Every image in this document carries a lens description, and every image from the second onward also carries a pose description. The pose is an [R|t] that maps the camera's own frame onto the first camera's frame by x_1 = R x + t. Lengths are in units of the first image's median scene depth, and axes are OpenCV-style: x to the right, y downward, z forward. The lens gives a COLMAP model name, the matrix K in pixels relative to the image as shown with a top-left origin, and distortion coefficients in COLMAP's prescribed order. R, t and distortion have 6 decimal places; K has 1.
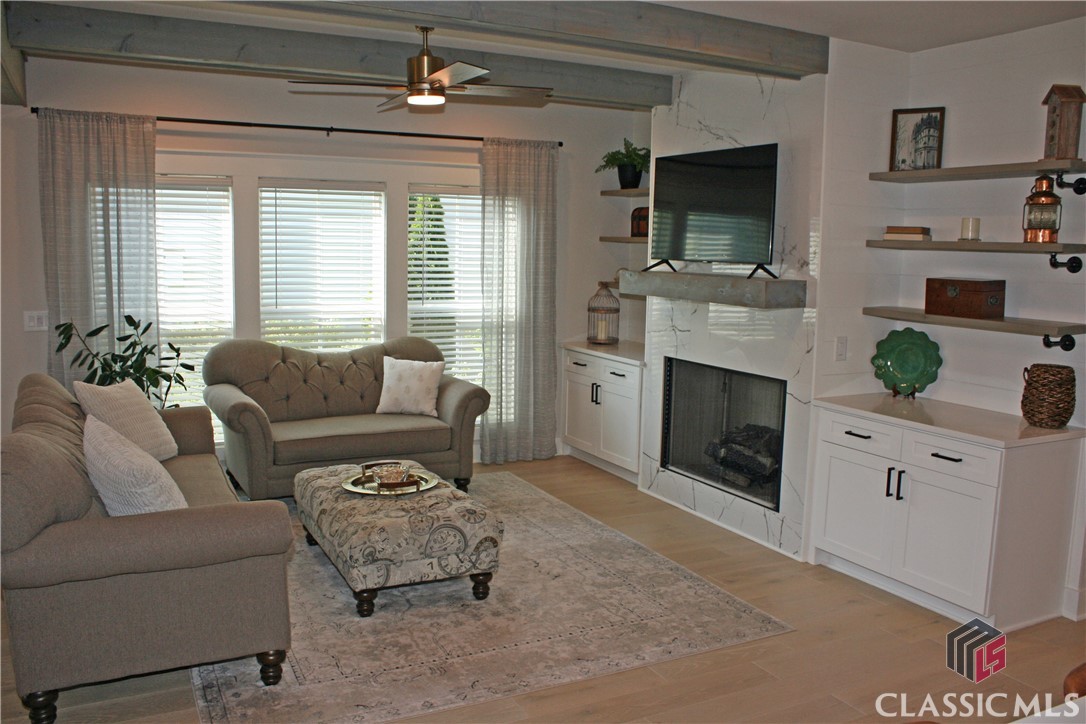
lens RADIAL K [[912.9, 0, 541.7], [0, 912.9, 365.6], [0, 0, 1]] dist [-0.173769, 0.159130]
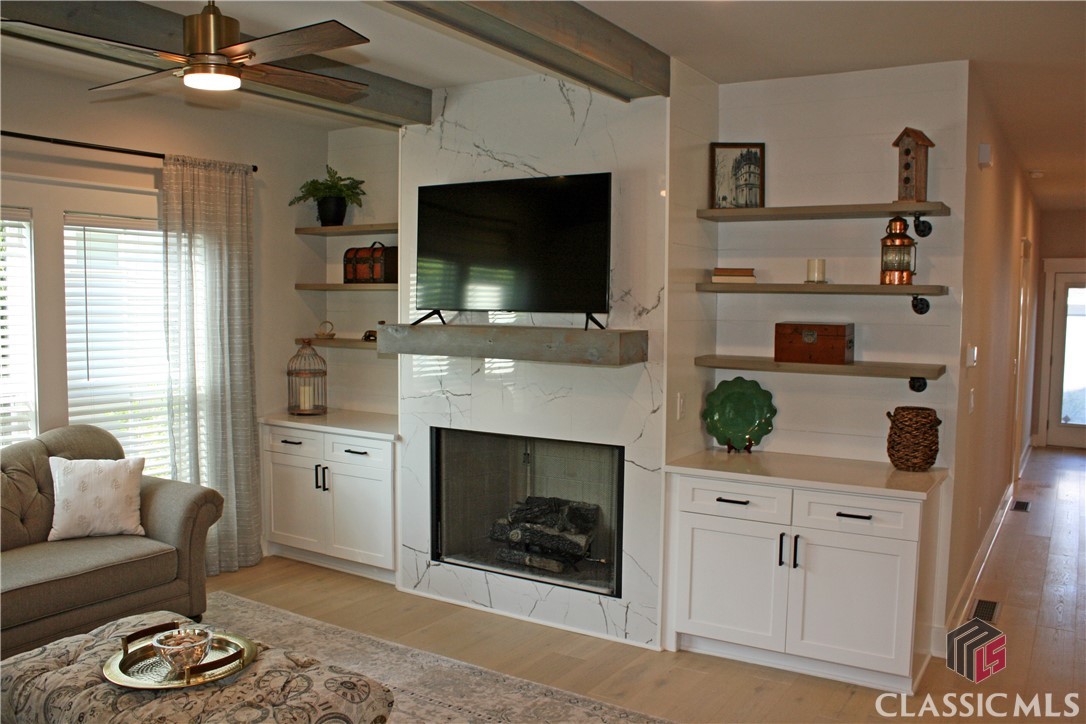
lens RADIAL K [[912.9, 0, 541.7], [0, 912.9, 365.6], [0, 0, 1]] dist [-0.173769, 0.159130]
pose [[0.858872, -0.048999, 0.509842, -0.220533], [0.074391, 0.996792, -0.029520, -0.037675], [-0.506760, 0.063282, 0.859762, 0.262929]]
